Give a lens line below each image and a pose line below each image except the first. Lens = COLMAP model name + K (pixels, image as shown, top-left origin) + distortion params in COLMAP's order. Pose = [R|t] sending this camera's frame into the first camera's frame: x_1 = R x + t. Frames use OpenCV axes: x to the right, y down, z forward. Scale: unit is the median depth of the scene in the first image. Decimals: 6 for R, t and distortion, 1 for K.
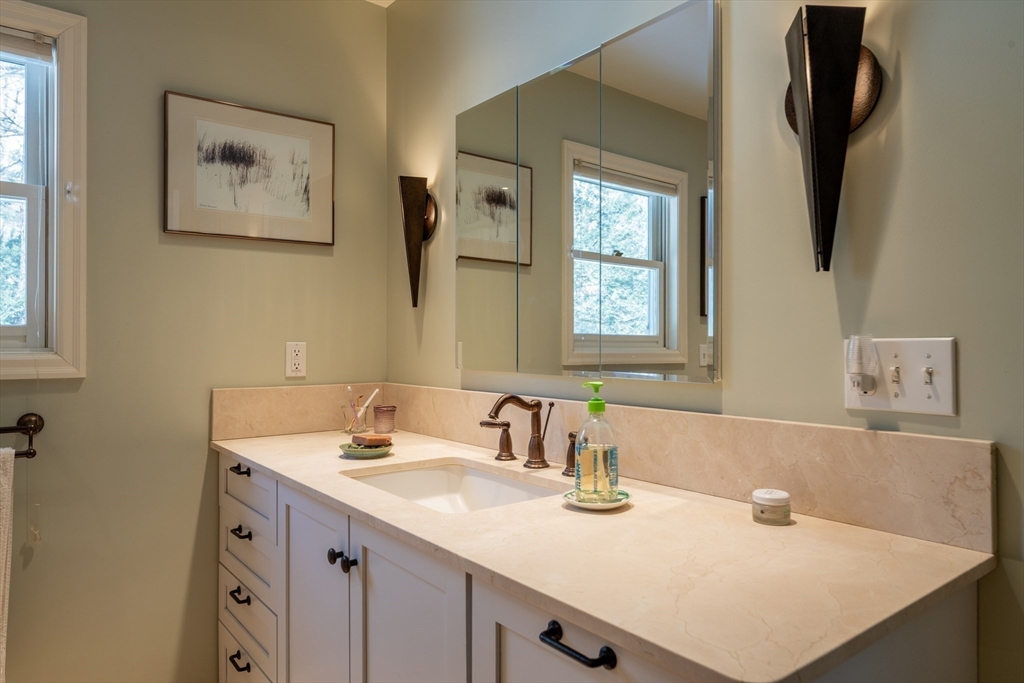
lens RADIAL K [[673.1, 0, 512.0], [0, 673.1, 341.5], [0, 0, 1]] dist [-0.001893, -0.003137]
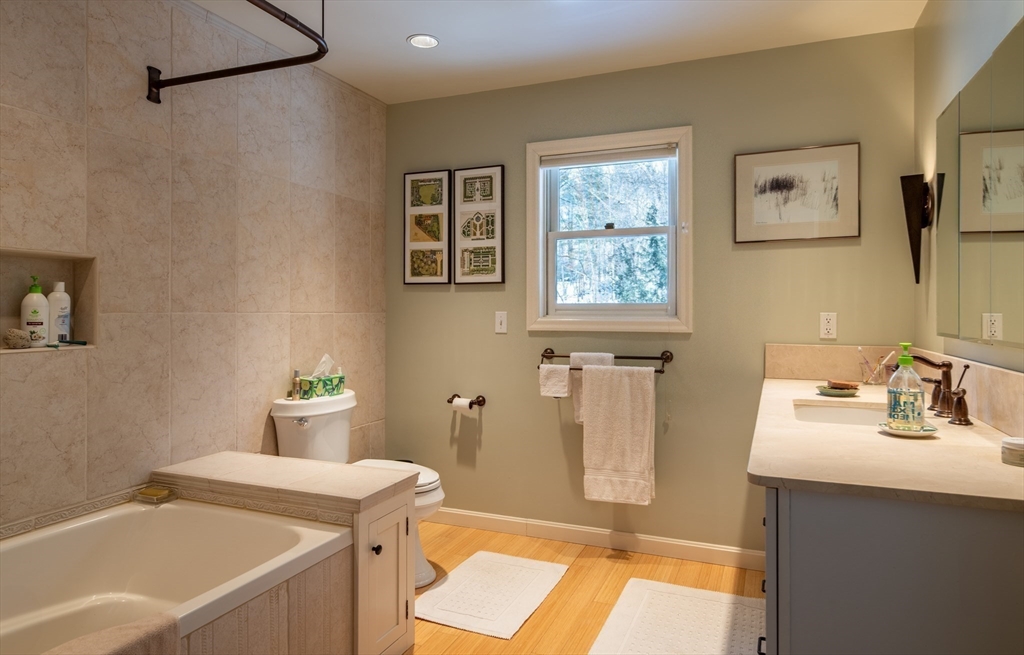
lens RADIAL K [[617.4, 0, 512.0], [0, 617.4, 327.5], [0, 0, 1]] dist [0.001930, 0.000374]
pose [[0.472608, 0.022720, -0.880980, 0.509102], [-0.003041, 0.999704, 0.024150, 0.002879], [0.881267, -0.008734, 0.472537, -0.153767]]
